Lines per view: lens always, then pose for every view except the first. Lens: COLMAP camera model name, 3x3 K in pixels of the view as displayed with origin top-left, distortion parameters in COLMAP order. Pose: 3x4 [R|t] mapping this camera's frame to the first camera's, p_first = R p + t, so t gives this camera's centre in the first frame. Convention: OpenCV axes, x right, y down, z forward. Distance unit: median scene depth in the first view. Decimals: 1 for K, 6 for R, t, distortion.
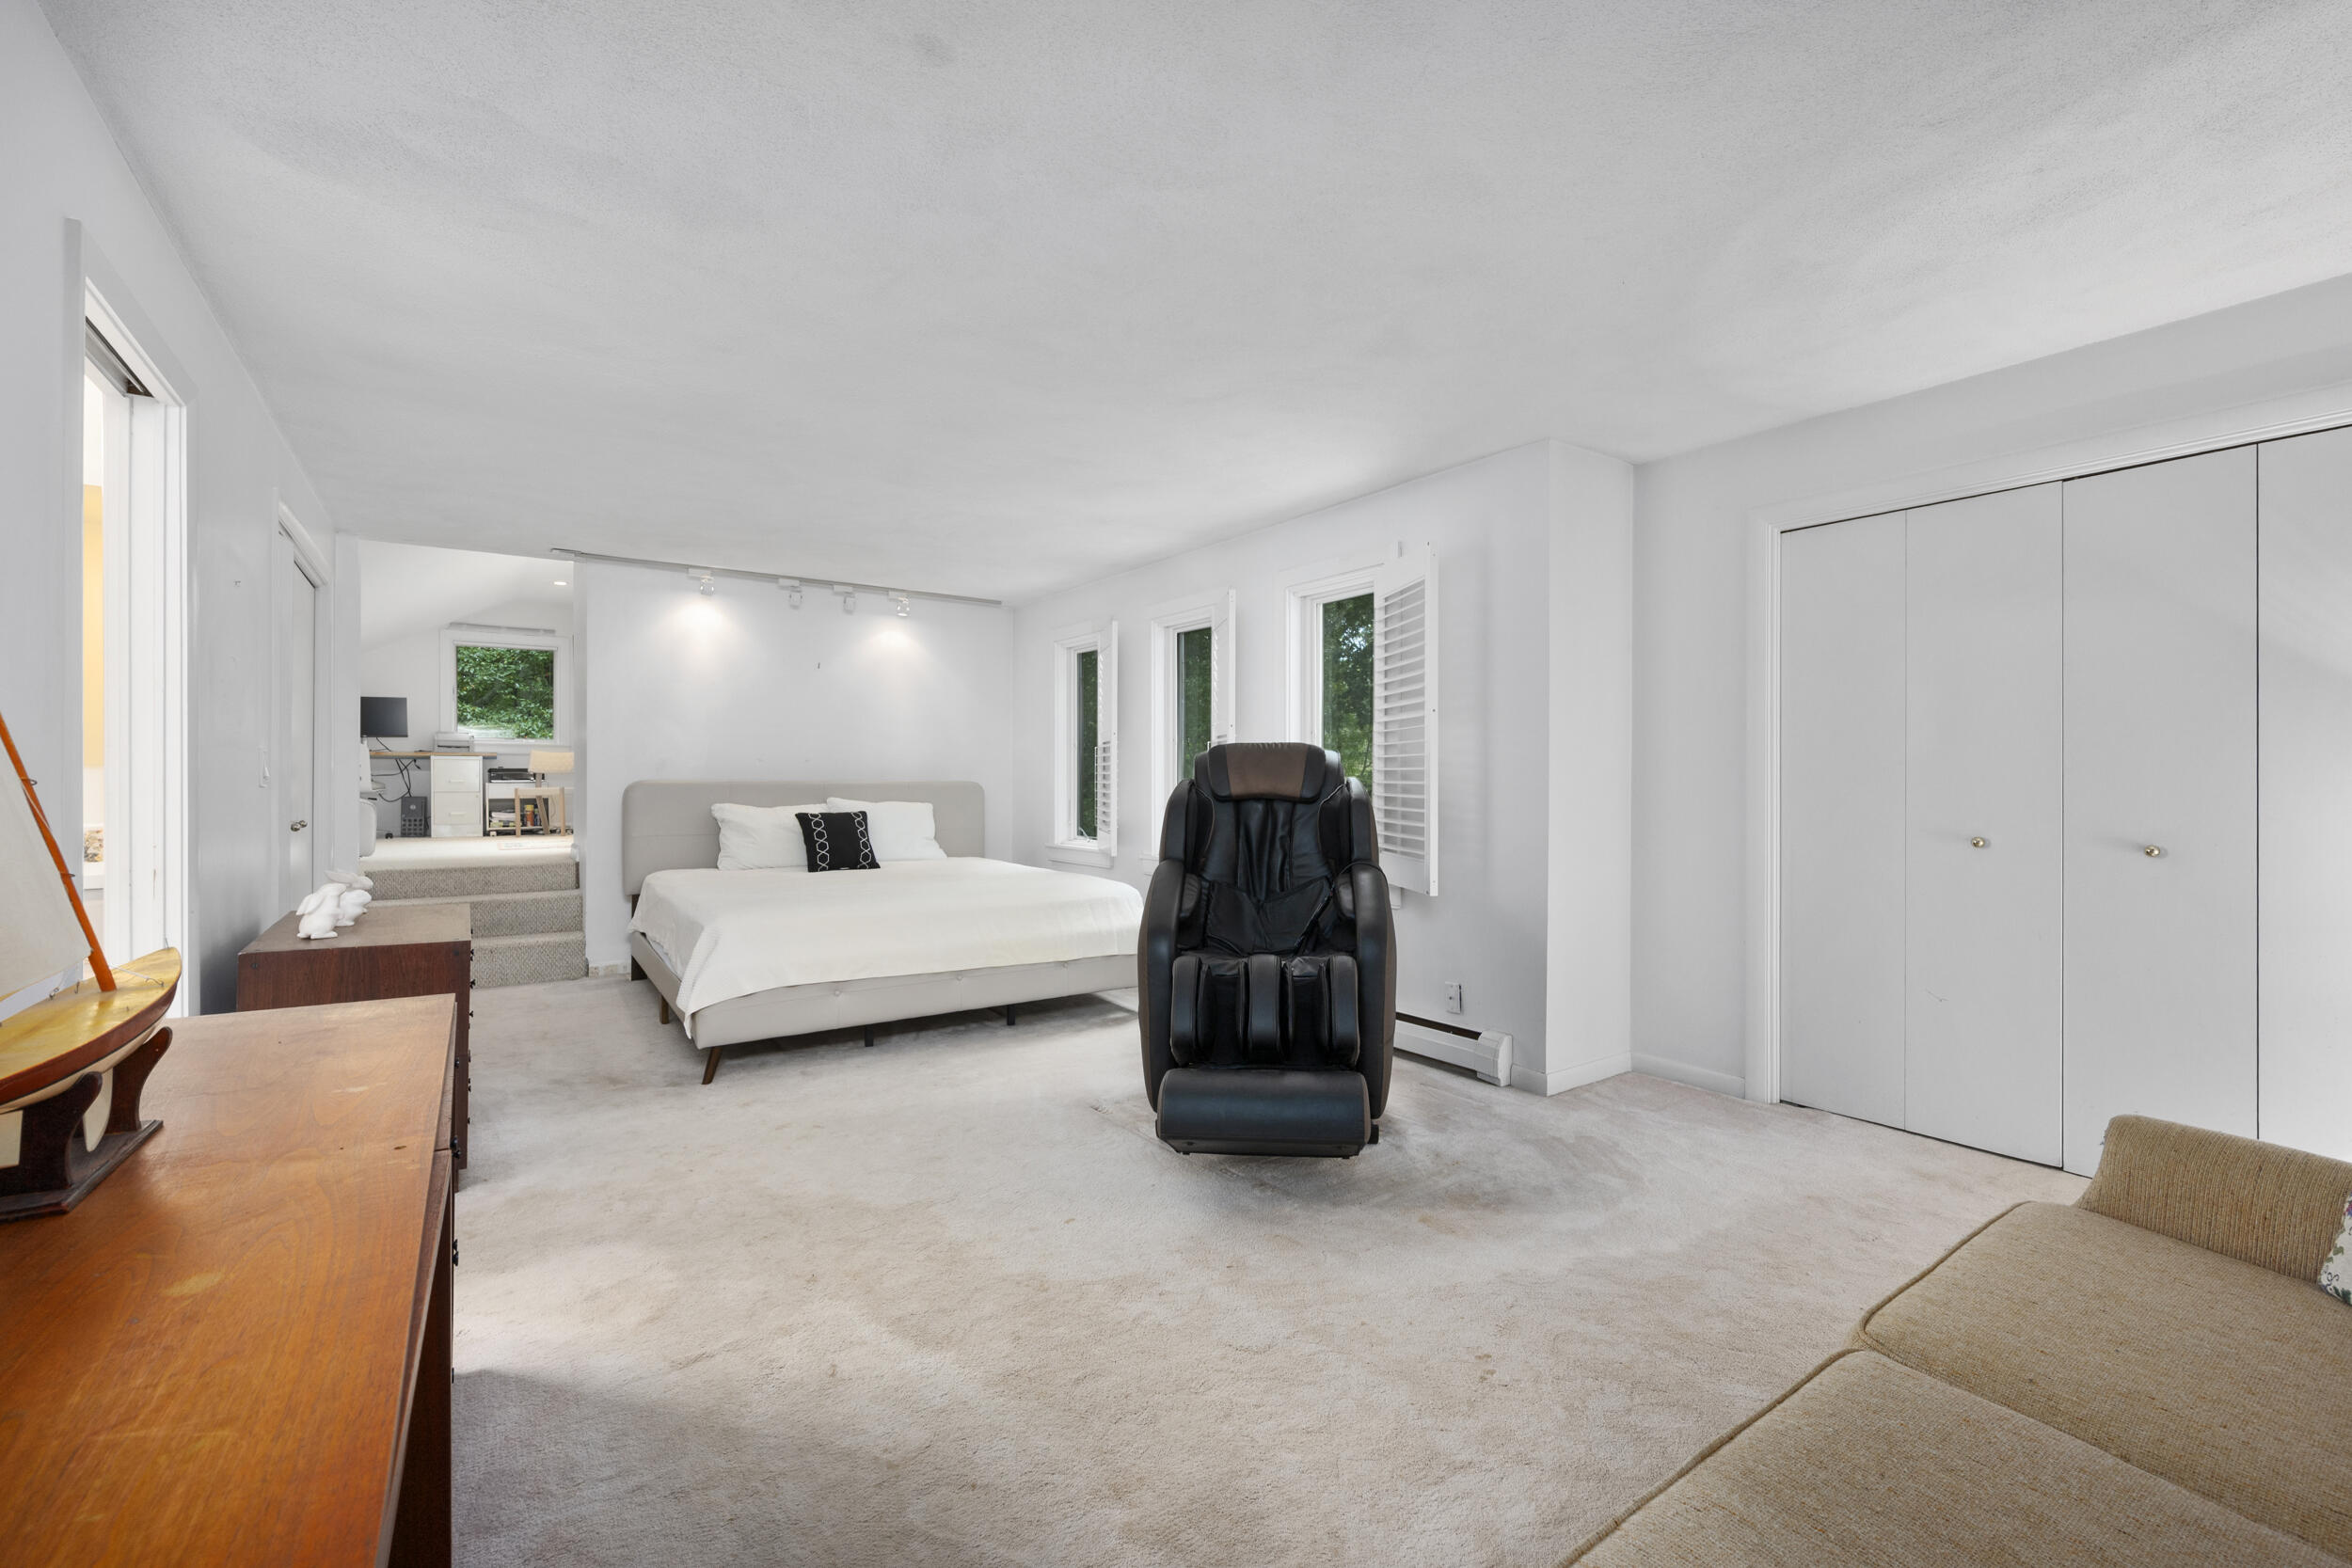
lens RADIAL K [[996.5, 0, 1170.7], [0, 996.5, 782.9], [0, 0, 1]] dist [0.000024, -0.000069]
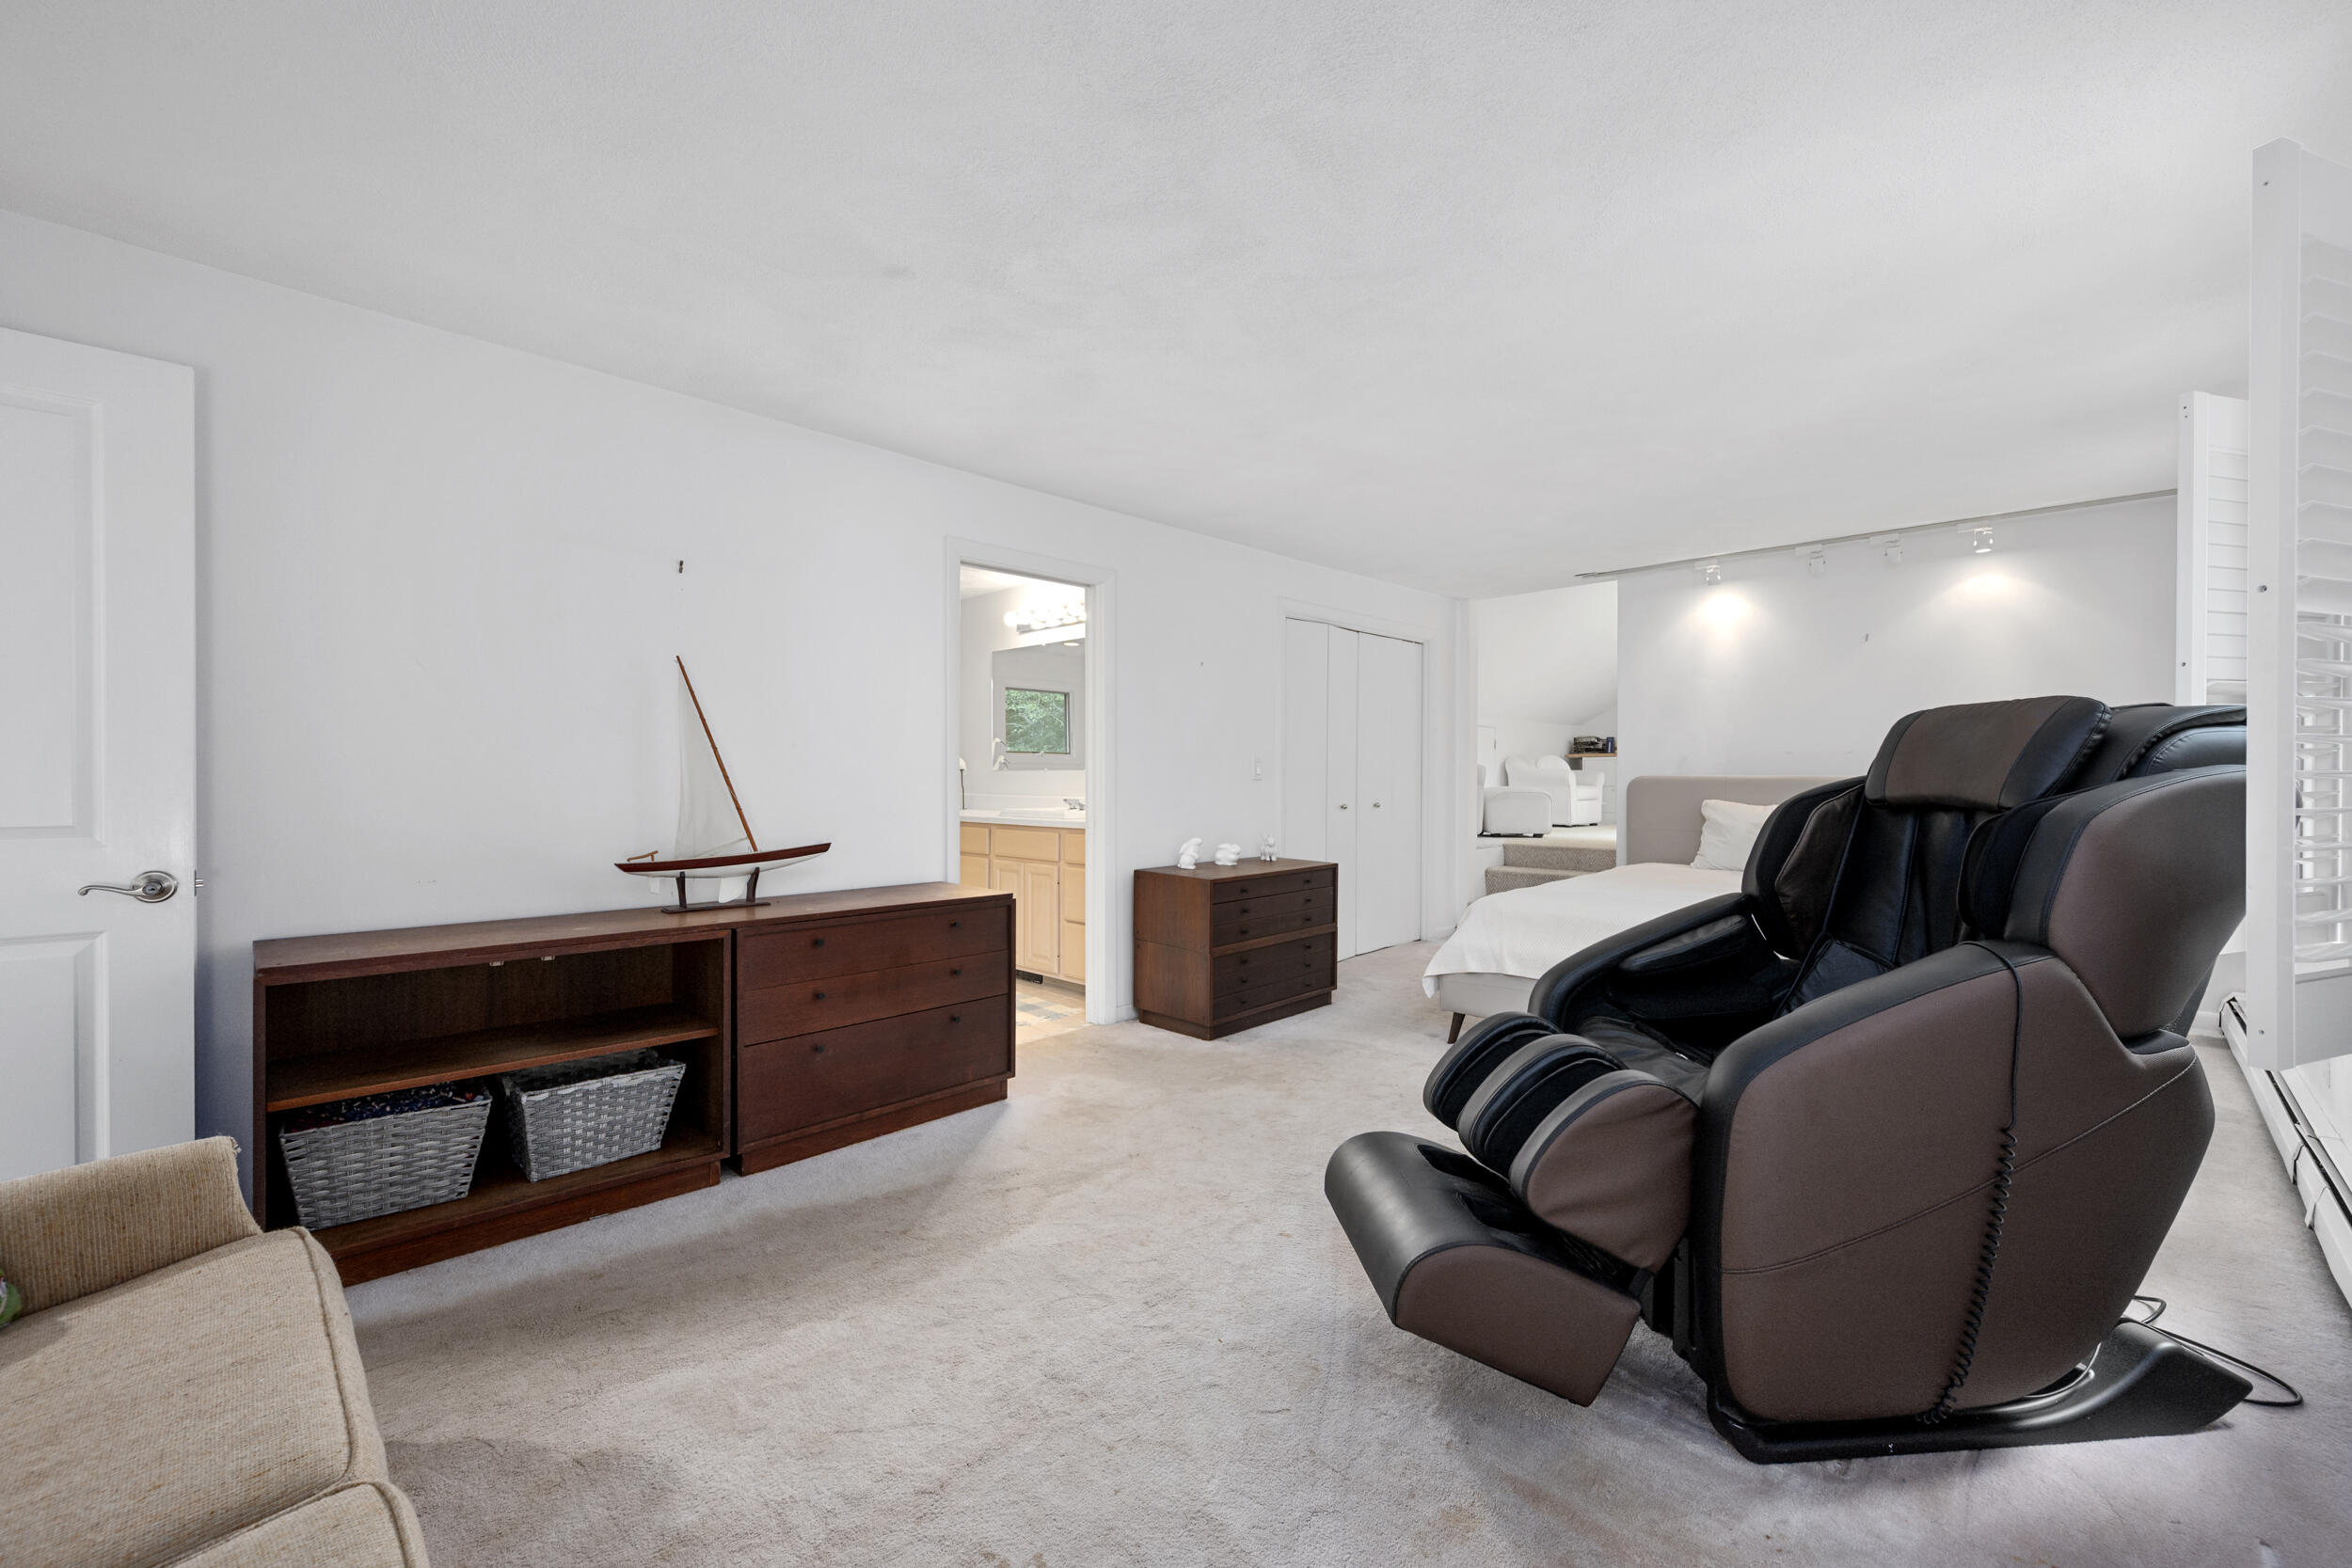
lens RADIAL K [[931.8, 0, 1174.1], [0, 931.8, 779.2], [0, 0, 1]] dist [-0.002784, 0.001110]
pose [[0.184208, 0.000367, -0.982887, 0.338625], [-0.001066, 0.999999, 0.000173, 0.000791], [0.982887, 0.001016, 0.184208, 0.326108]]
